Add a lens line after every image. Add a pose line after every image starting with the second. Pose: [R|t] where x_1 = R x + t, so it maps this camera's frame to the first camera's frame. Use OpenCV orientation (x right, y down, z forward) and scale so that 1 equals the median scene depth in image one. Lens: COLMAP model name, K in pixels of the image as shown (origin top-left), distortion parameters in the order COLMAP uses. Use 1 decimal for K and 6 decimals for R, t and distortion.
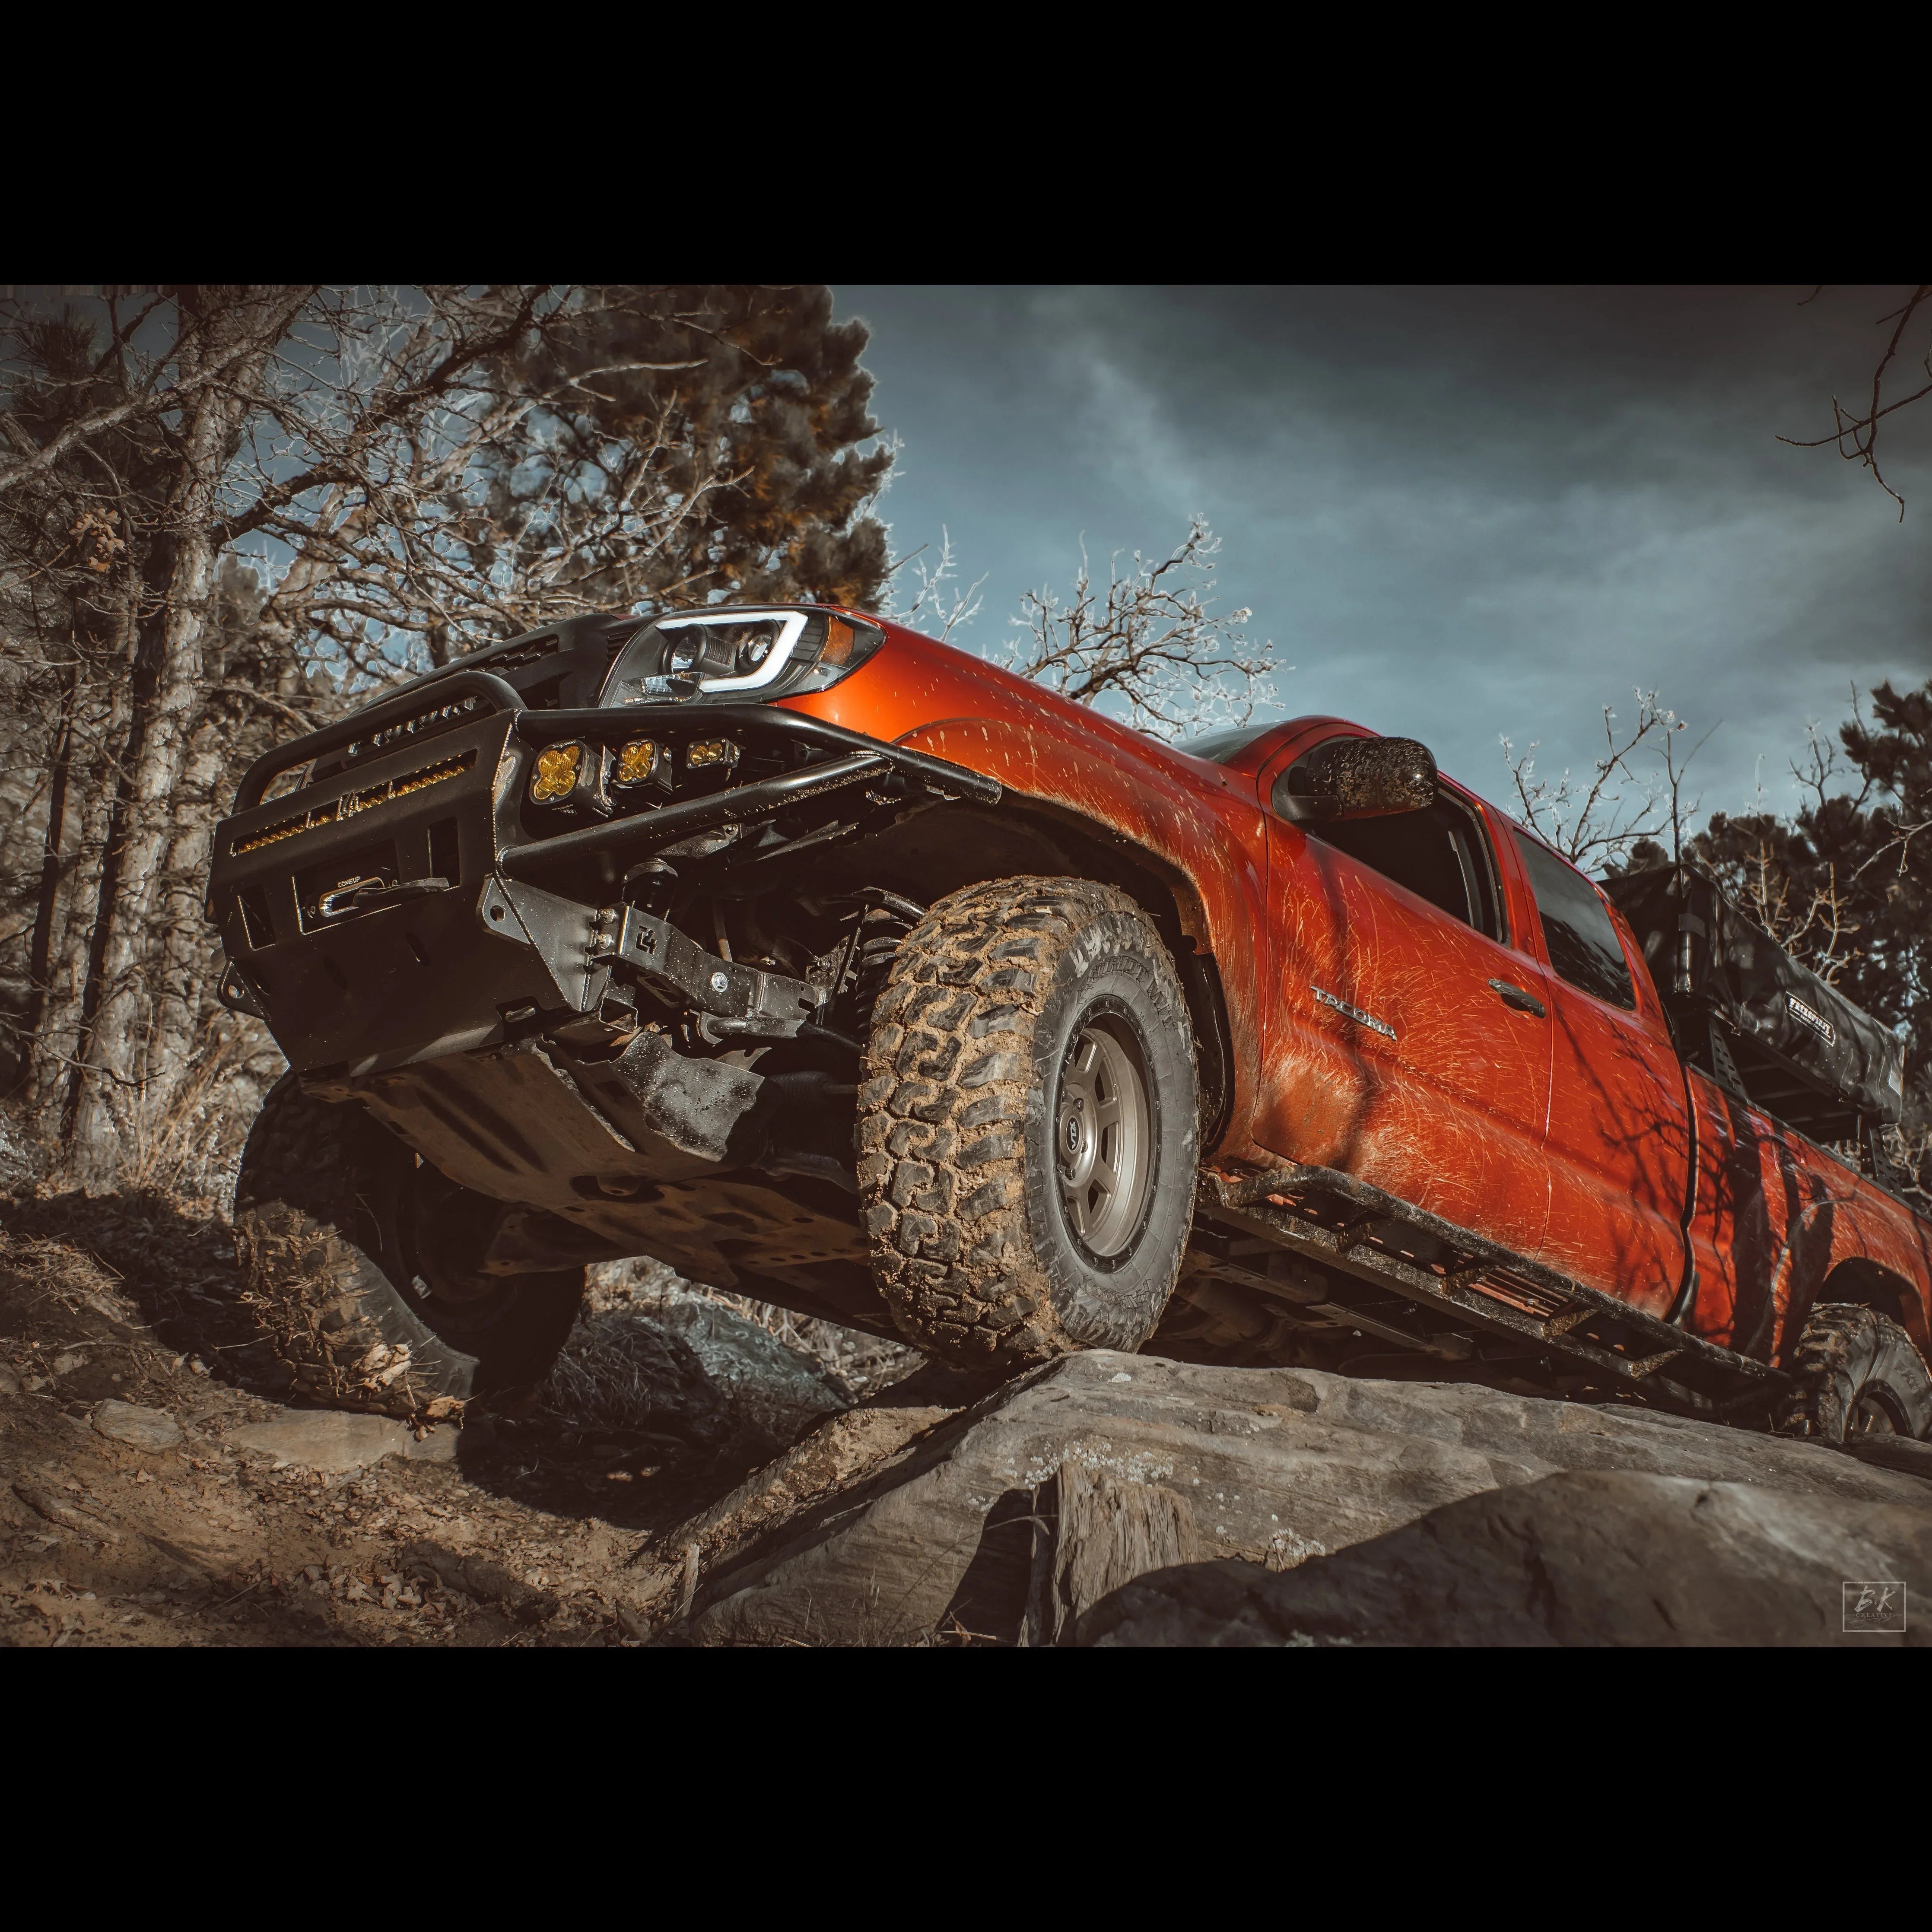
lens RADIAL K [[2666.3, 0, 966.0], [0, 2666.3, 966.0], [0, 0, 1]] dist [0.016833, -0.004490]
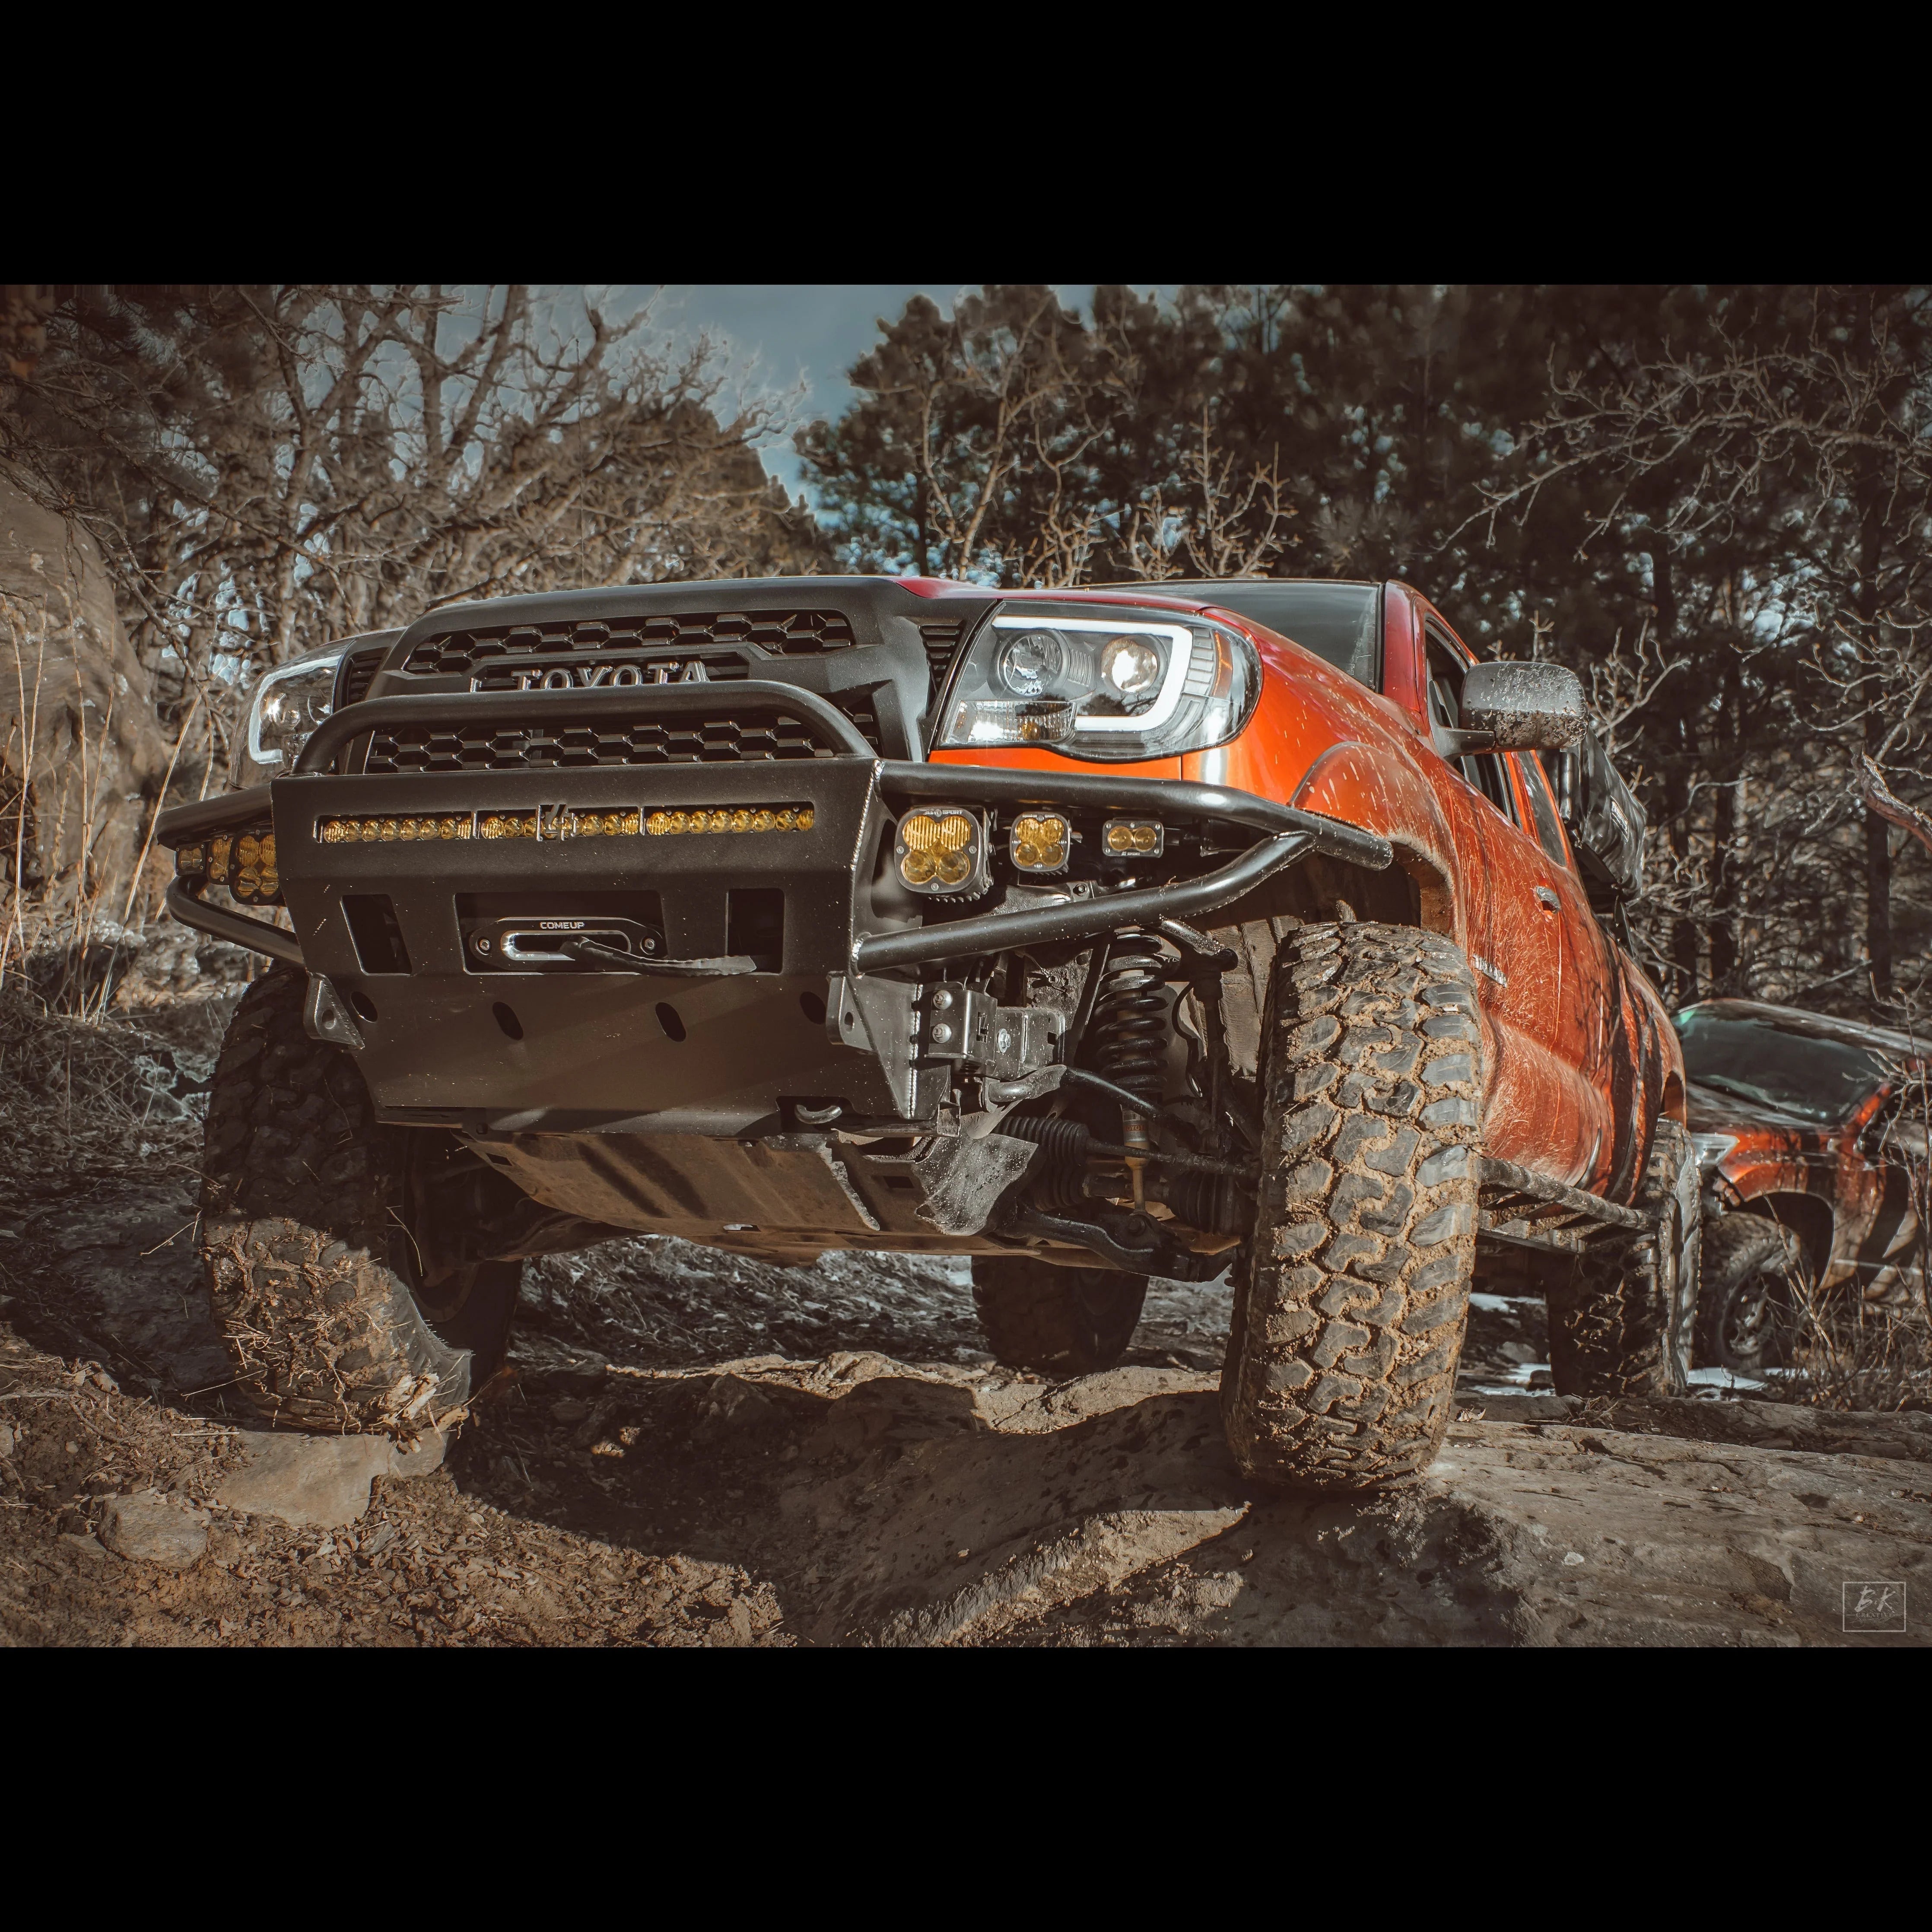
lens RADIAL K [[2666.3, 0, 966.0], [0, 2666.3, 966.0], [0, 0, 1]] dist [0.016833, -0.004490]
pose [[0.913623, -0.025811, 0.405742, -0.469629], [-0.088689, 0.961295, 0.260856, -0.247777], [-0.396771, -0.274309, 0.875972, 0.304323]]
